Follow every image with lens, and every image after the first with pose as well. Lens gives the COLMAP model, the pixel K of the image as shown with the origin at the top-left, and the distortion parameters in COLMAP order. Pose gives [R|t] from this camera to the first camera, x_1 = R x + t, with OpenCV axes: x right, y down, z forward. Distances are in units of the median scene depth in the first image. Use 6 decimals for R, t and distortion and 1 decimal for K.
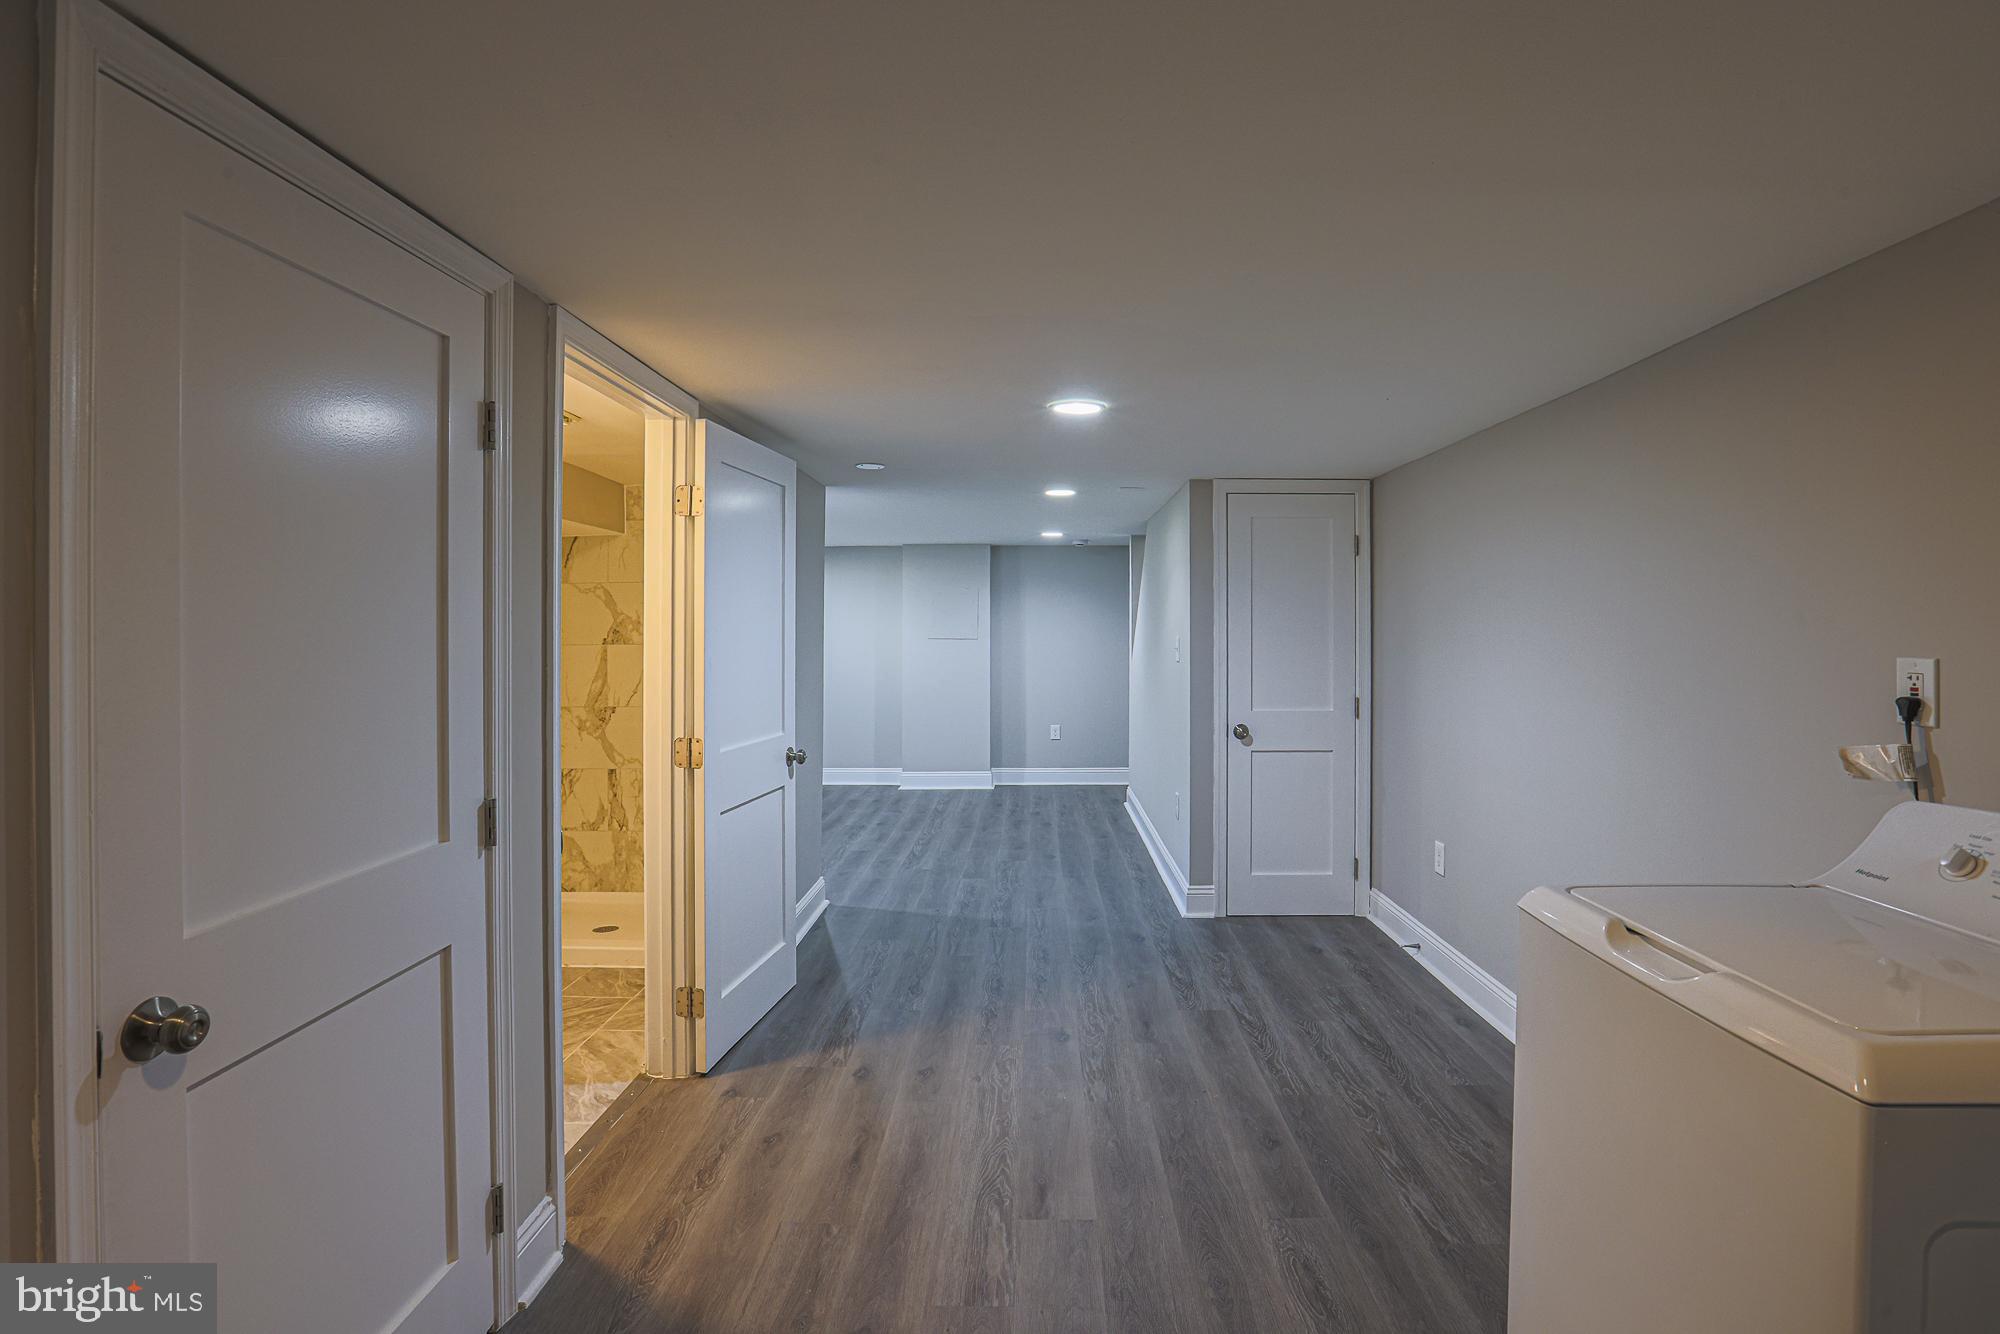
lens RADIAL K [[928.0, 0, 1048.0], [0, 928.0, 624.8], [0, 0, 1]] dist [-0.020695, 0.004271]
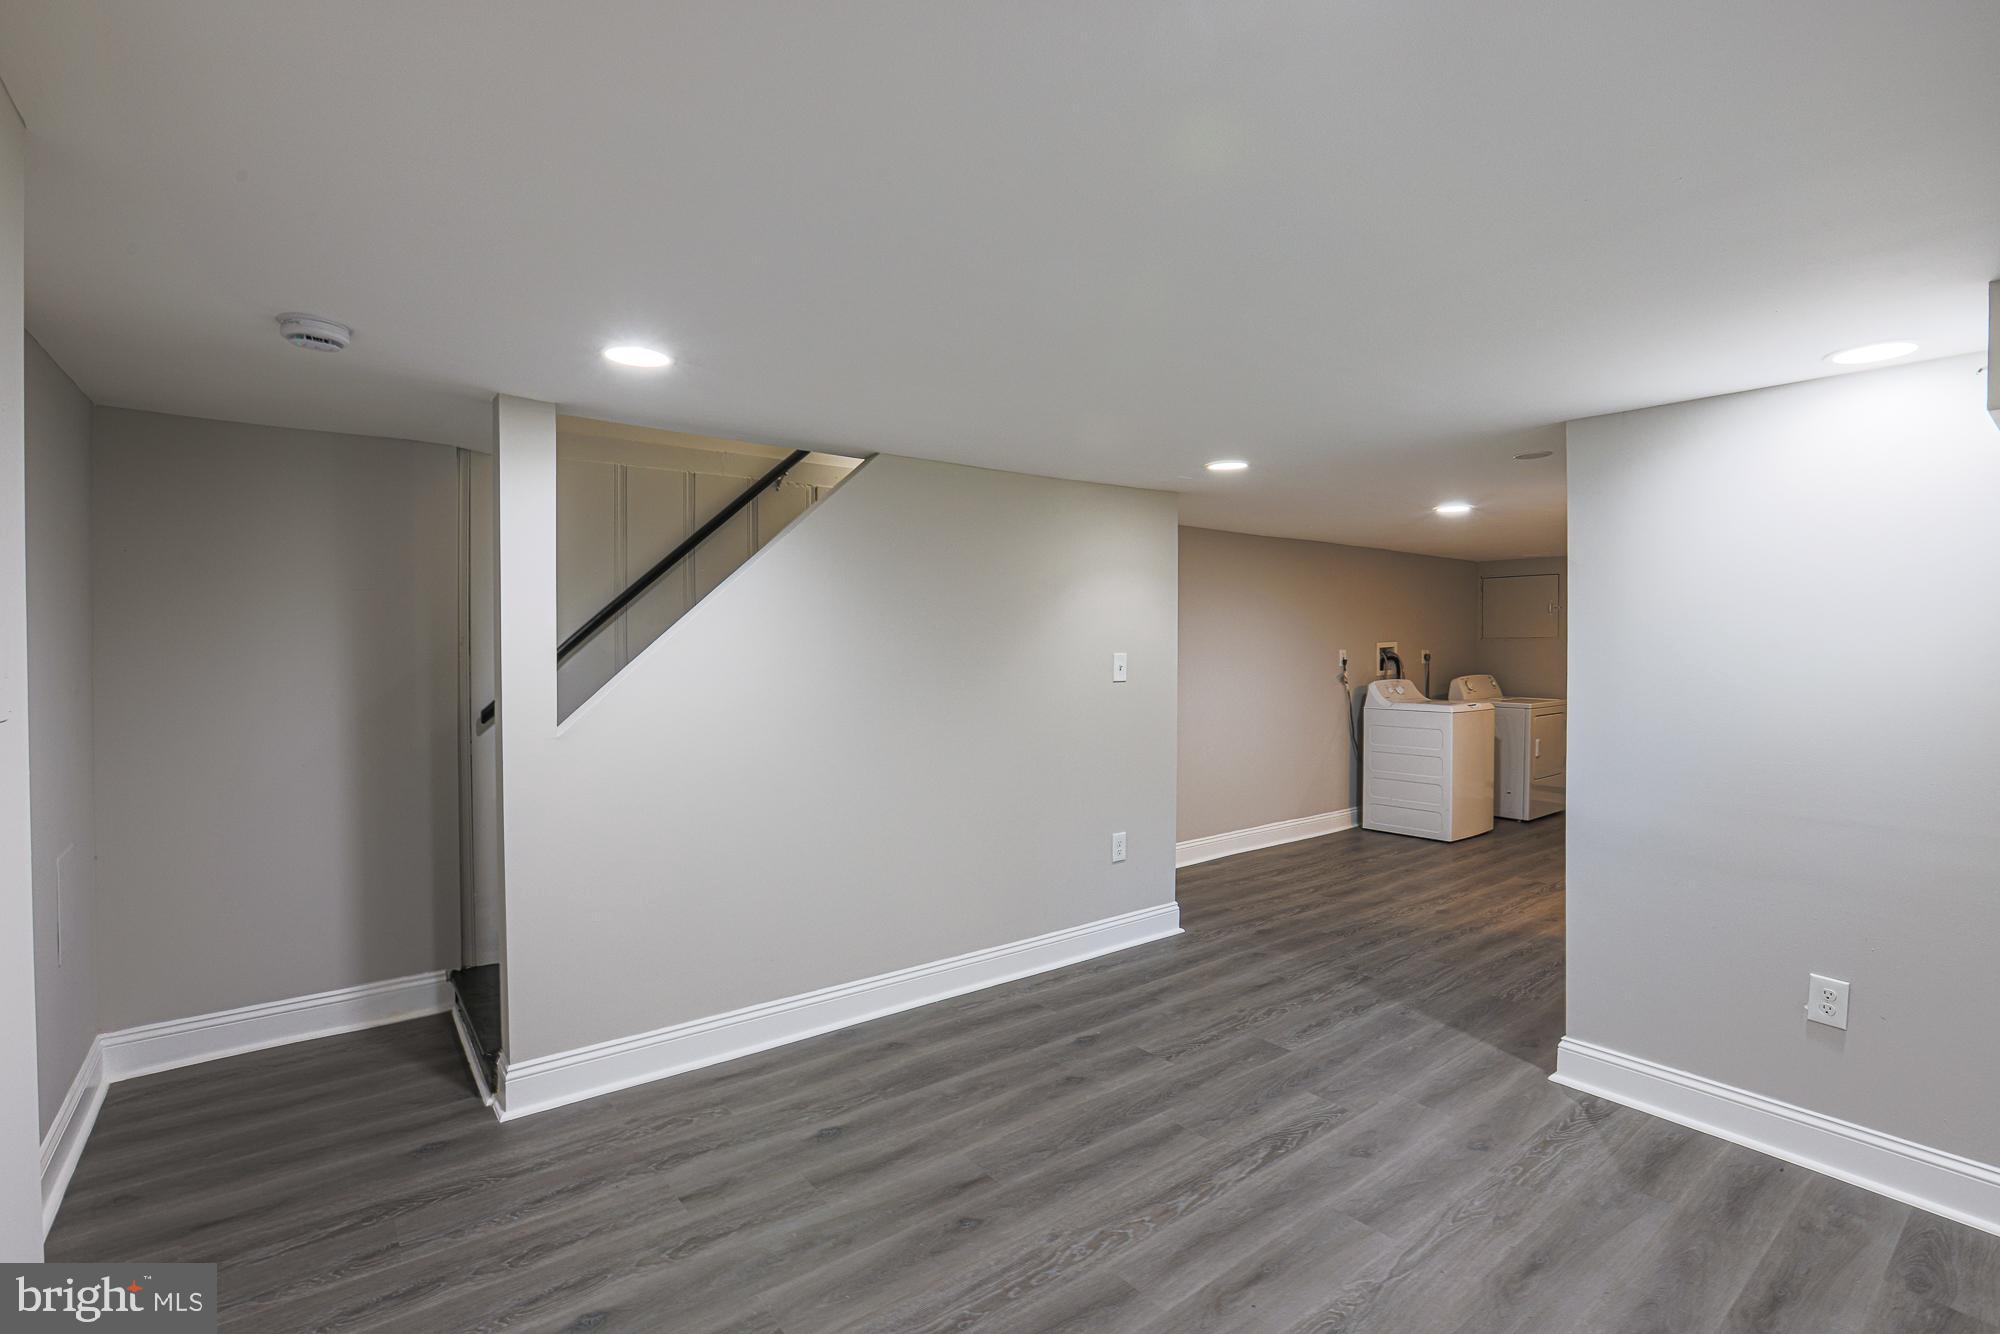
lens RADIAL K [[928.0, 0, 1004.6], [0, 928.0, 660.0], [0, 0, 1]] dist [-0.020695, 0.004271]
pose [[-0.599954, -0.019523, 0.799796, -0.771693], [-0.003843, 0.999761, 0.021522, -0.001328], [-0.800025, 0.009839, -0.599886, 2.513728]]
